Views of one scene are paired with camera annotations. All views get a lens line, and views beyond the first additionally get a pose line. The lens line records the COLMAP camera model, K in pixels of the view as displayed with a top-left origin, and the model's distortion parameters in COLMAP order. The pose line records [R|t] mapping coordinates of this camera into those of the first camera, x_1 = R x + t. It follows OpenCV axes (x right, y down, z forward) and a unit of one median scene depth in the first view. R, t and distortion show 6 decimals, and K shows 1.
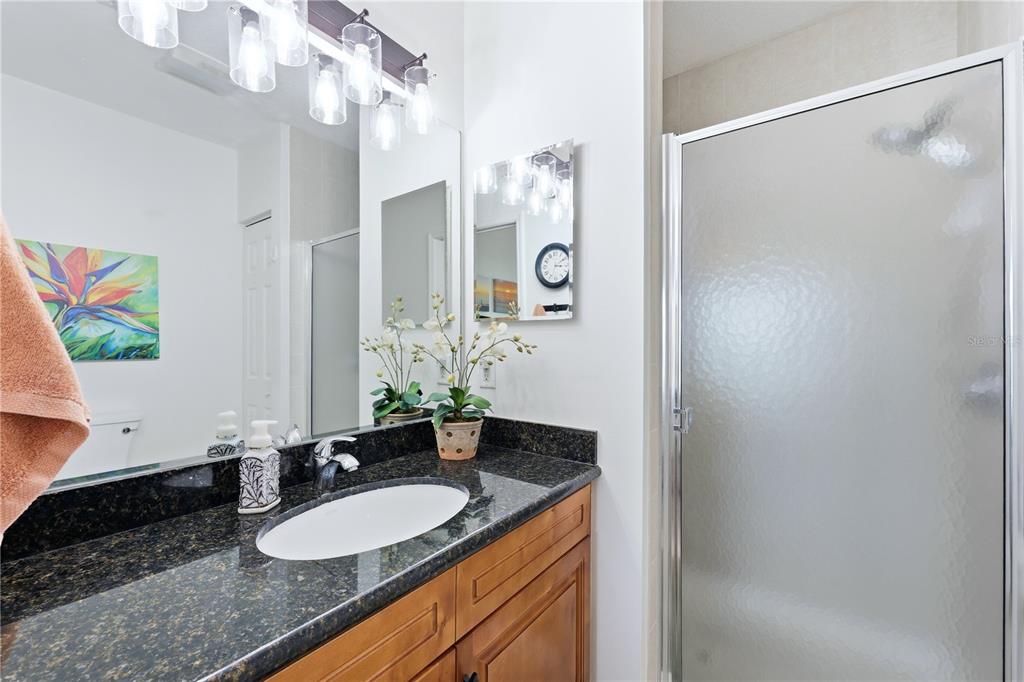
lens RADIAL K [[411.6, 0, 509.7], [0, 411.6, 343.5], [0, 0, 1]] dist [-0.001617, 0.000061]
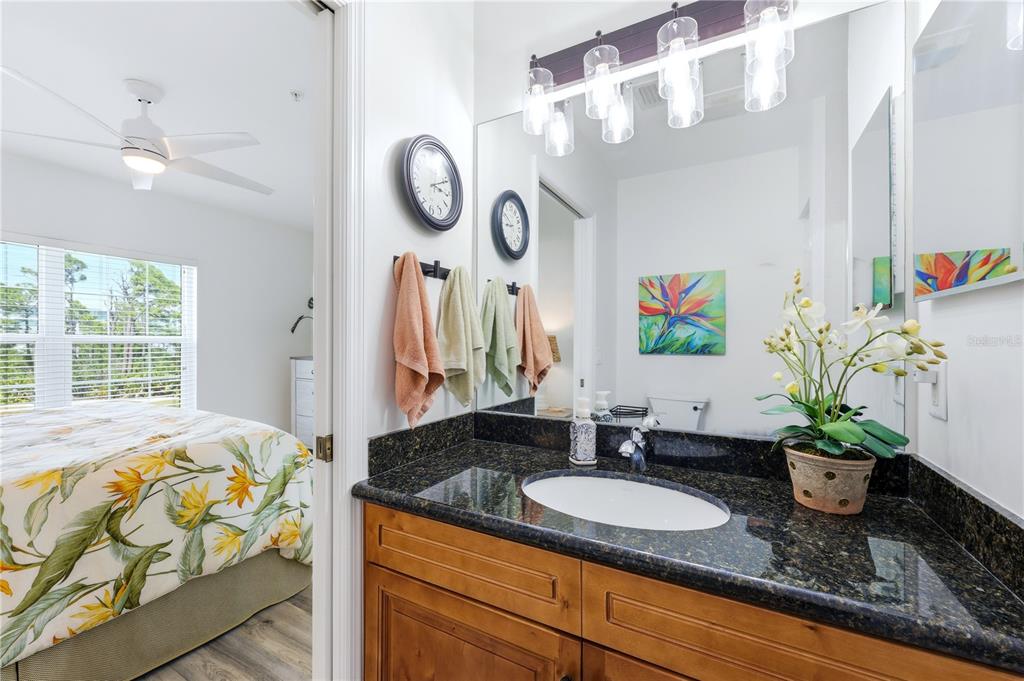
lens RADIAL K [[411.6, 0, 510.0], [0, 411.6, 341.1], [0, 0, 1]] dist [-0.001617, 0.000061]
pose [[0.147140, -0.003607, -0.989109, 0.288761], [-0.001198, 0.999992, -0.003825, 0.003491], [0.989115, 0.001747, 0.147135, 0.235202]]
